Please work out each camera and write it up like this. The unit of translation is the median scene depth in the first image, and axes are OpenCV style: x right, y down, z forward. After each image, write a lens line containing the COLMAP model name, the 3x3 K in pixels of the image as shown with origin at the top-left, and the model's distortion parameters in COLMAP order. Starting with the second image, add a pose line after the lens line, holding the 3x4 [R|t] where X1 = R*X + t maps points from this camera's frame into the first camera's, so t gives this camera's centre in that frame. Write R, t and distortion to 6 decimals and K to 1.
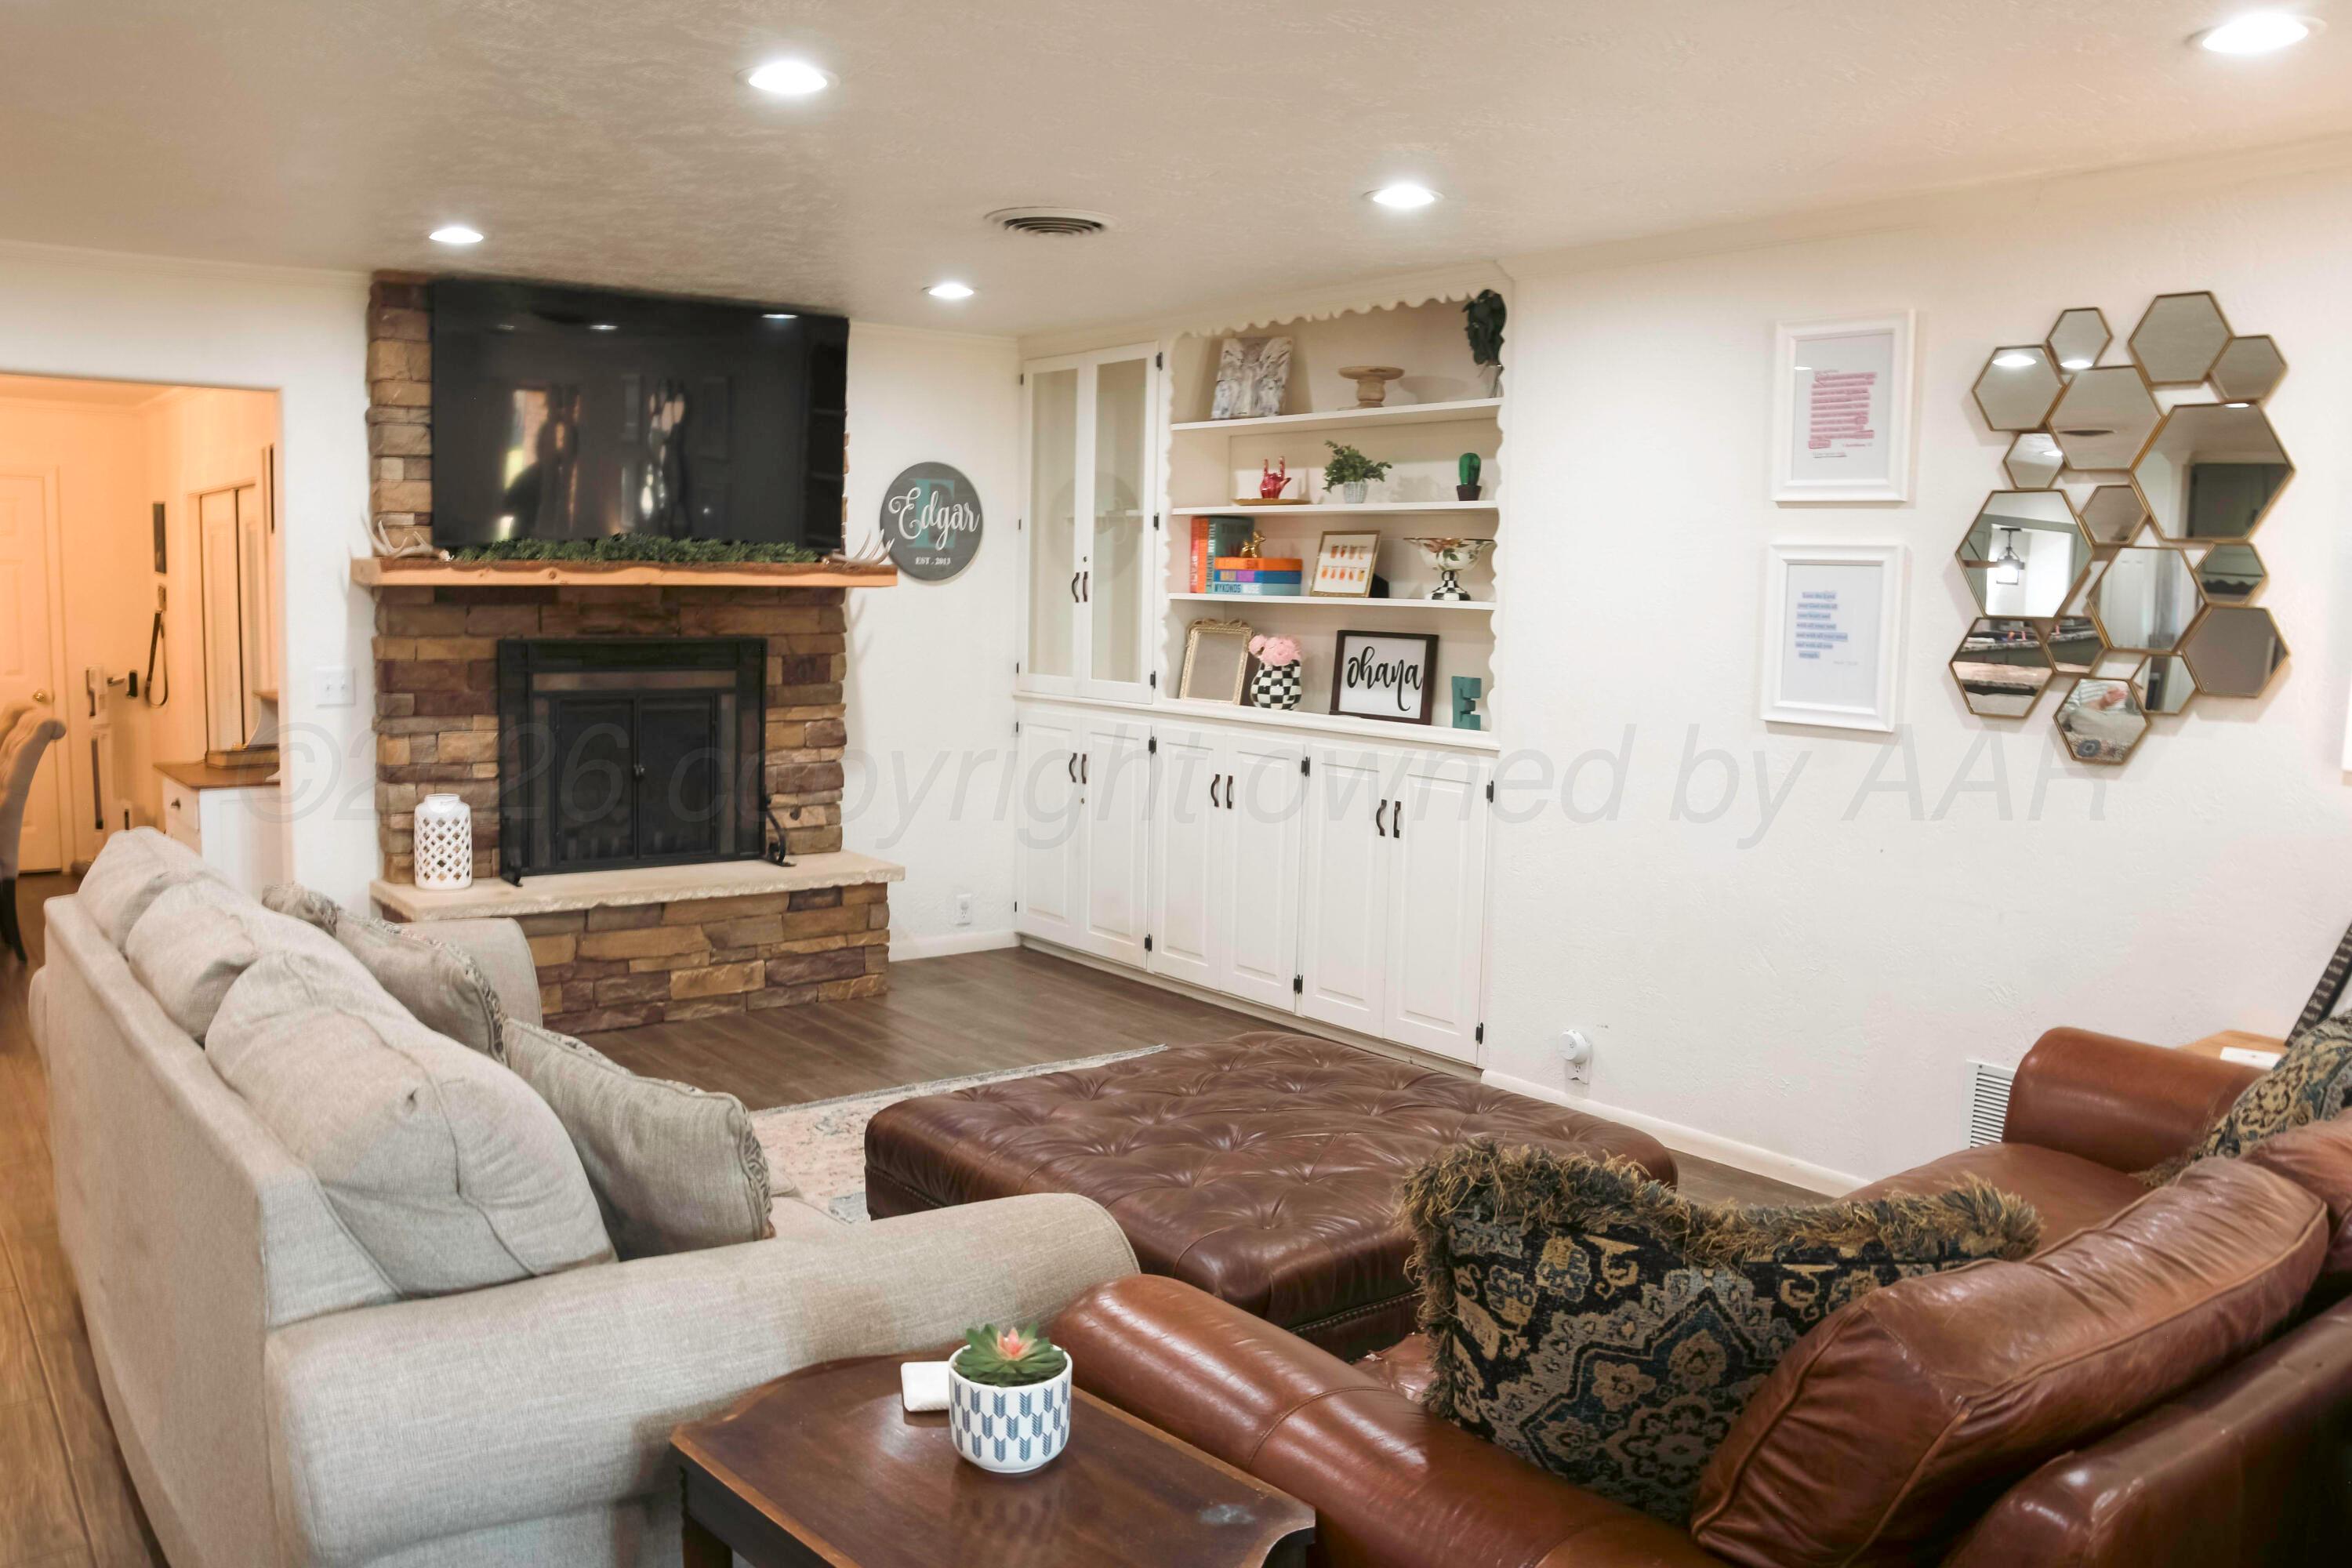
lens RADIAL K [[1971.6, 0, 1179.4], [0, 1971.6, 788.7], [0, 0, 1]] dist [-0.099349, 0.002552]
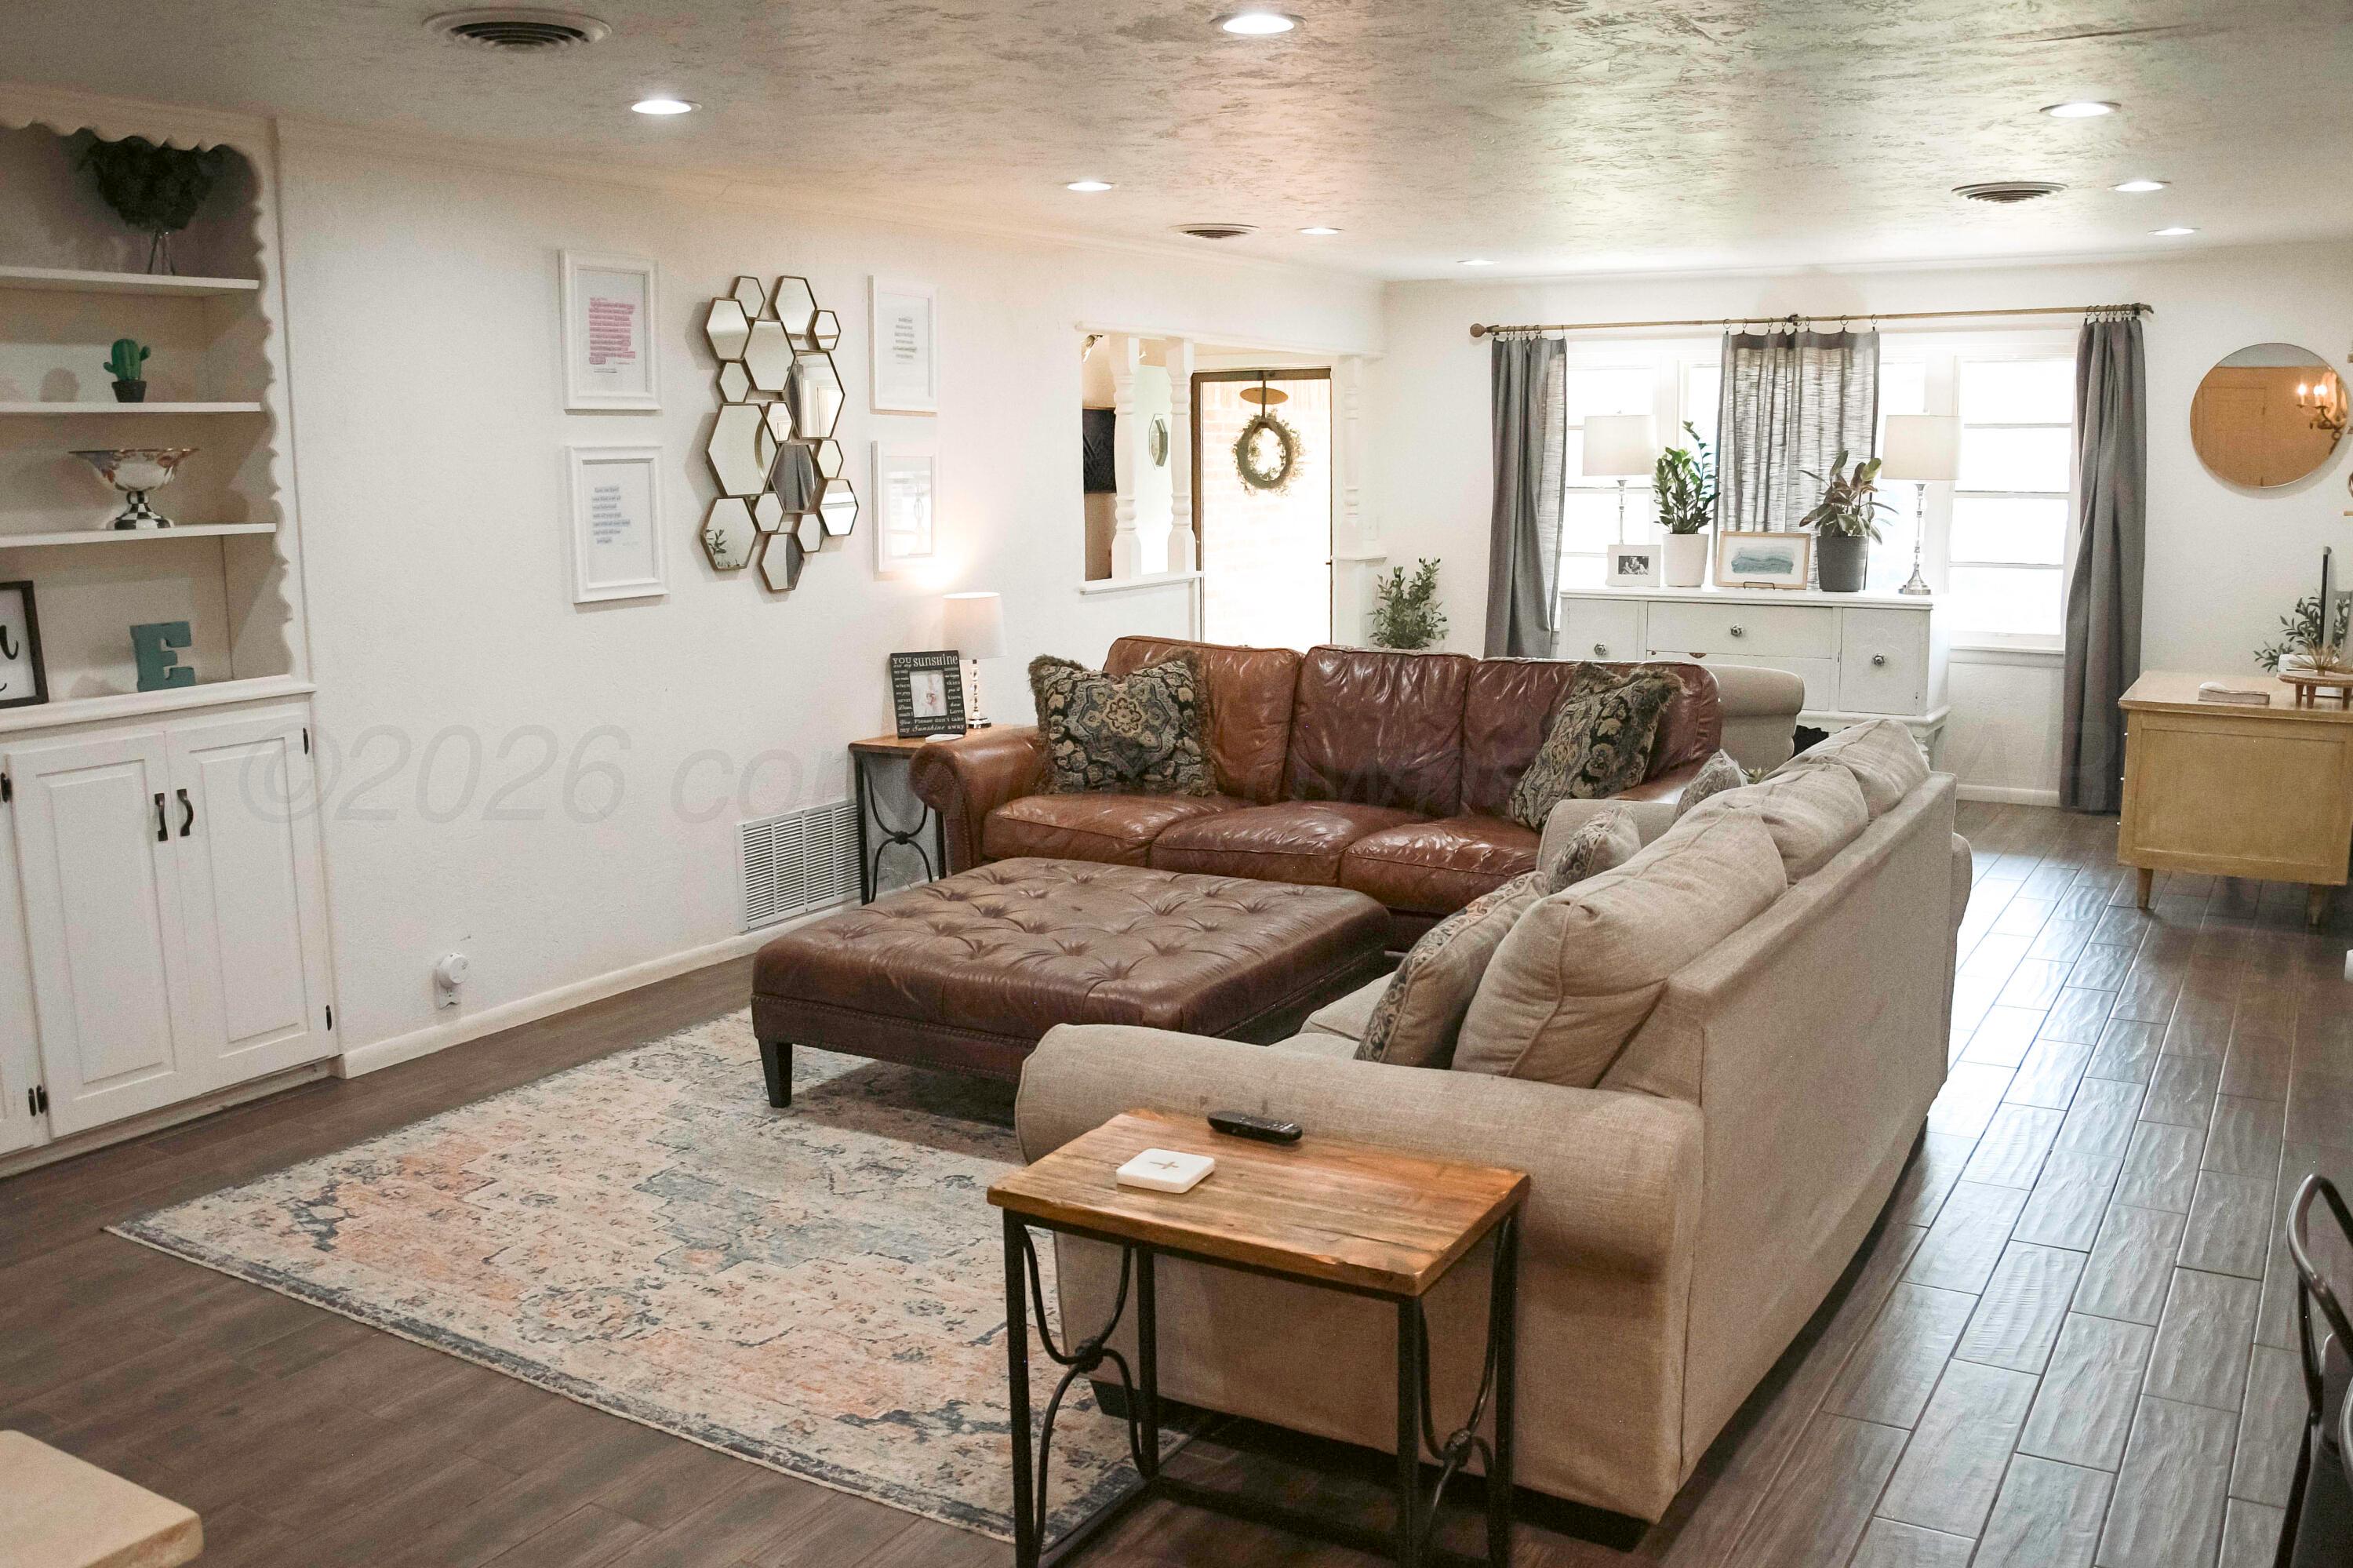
lens RADIAL K [[1972.5, 0, 1182.1], [0, 1972.5, 784.6], [0, 0, 1]] dist [-0.099349, 0.002552]
pose [[-0.373557, -0.166817, 0.912484, -0.892208], [0.109791, 0.968831, 0.222065, -0.147435], [-0.921087, 0.183137, -0.343599, 1.097093]]
